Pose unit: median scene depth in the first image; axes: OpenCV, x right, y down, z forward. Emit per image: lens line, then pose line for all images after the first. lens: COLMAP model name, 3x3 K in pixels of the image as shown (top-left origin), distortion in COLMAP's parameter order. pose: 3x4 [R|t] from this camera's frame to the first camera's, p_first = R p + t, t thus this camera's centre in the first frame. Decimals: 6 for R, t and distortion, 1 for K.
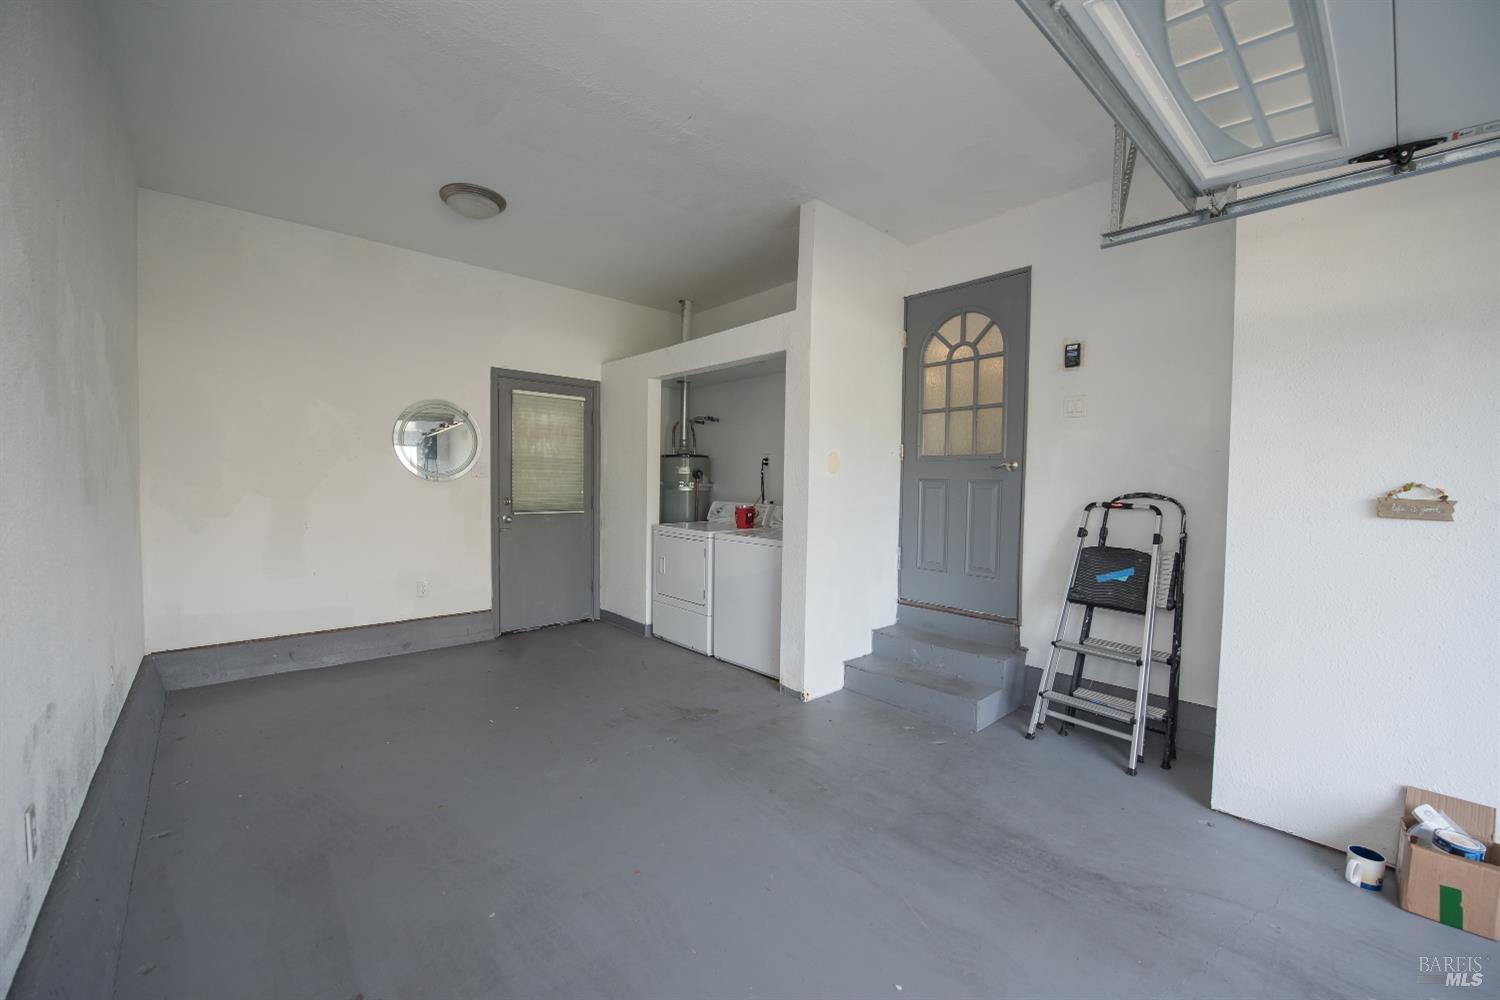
lens RADIAL K [[588.9, 0, 754.9], [0, 588.9, 503.2], [0, 0, 1]] dist [0.011225, 0.000123]
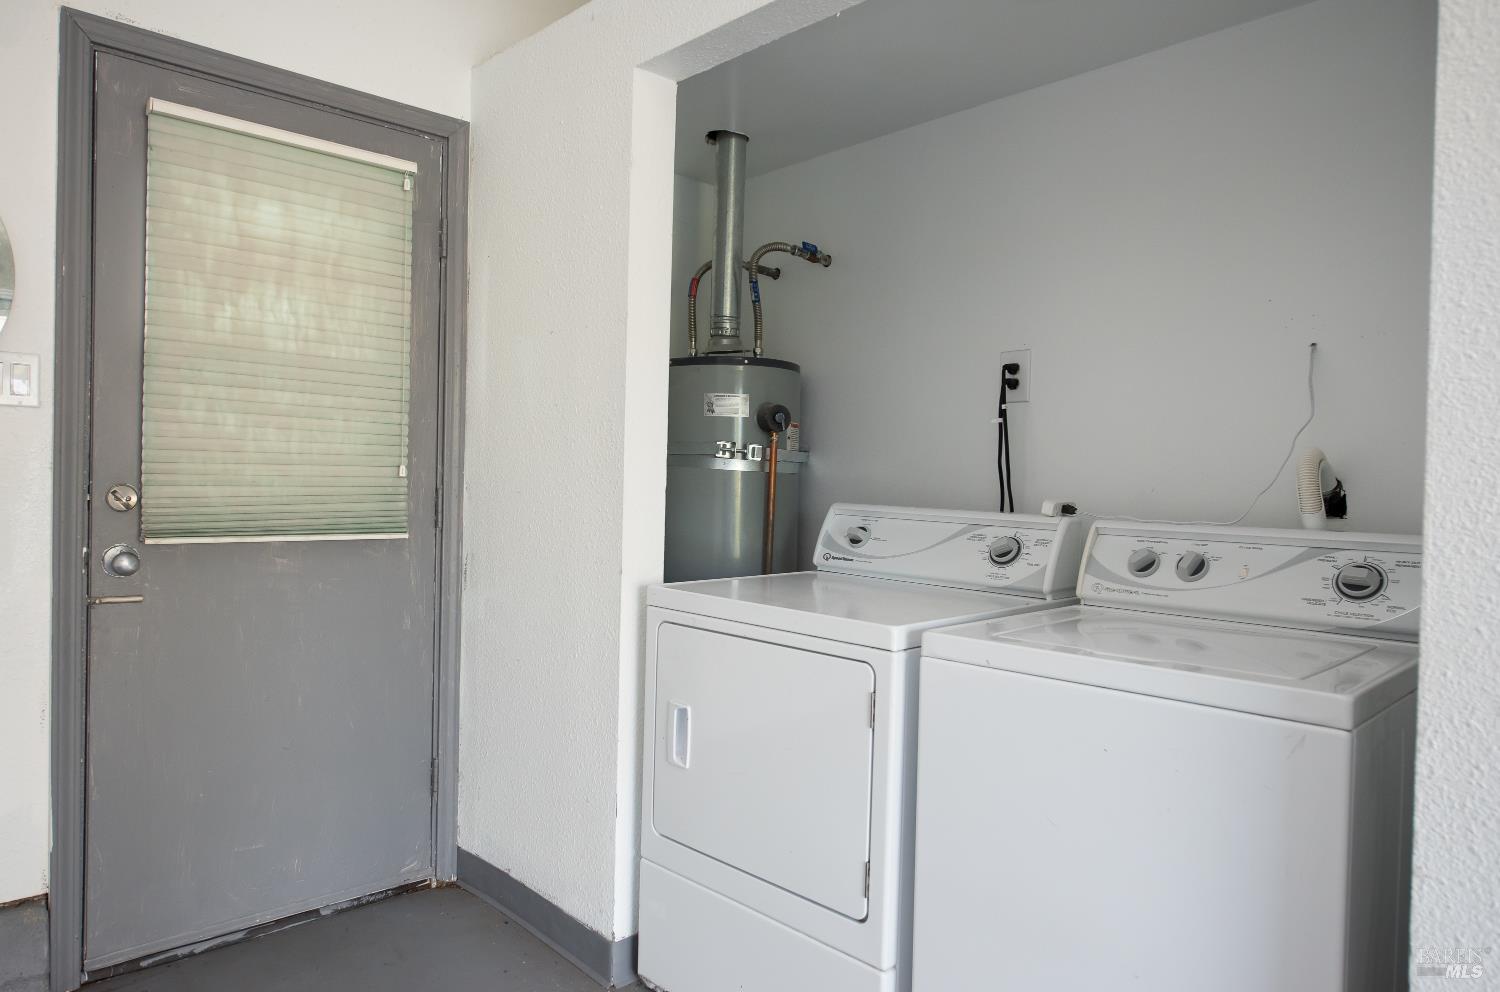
lens RADIAL K [[933.5, 0, 750.0], [0, 933.5, 496.0], [0, 0, 1]] dist [-0.001981, 0.000001]
pose [[0.999871, 0.007620, 0.014139, -0.119418], [-0.007224, 0.999586, -0.027857, 0.005638], [-0.014345, 0.027751, 0.999512, 0.513065]]
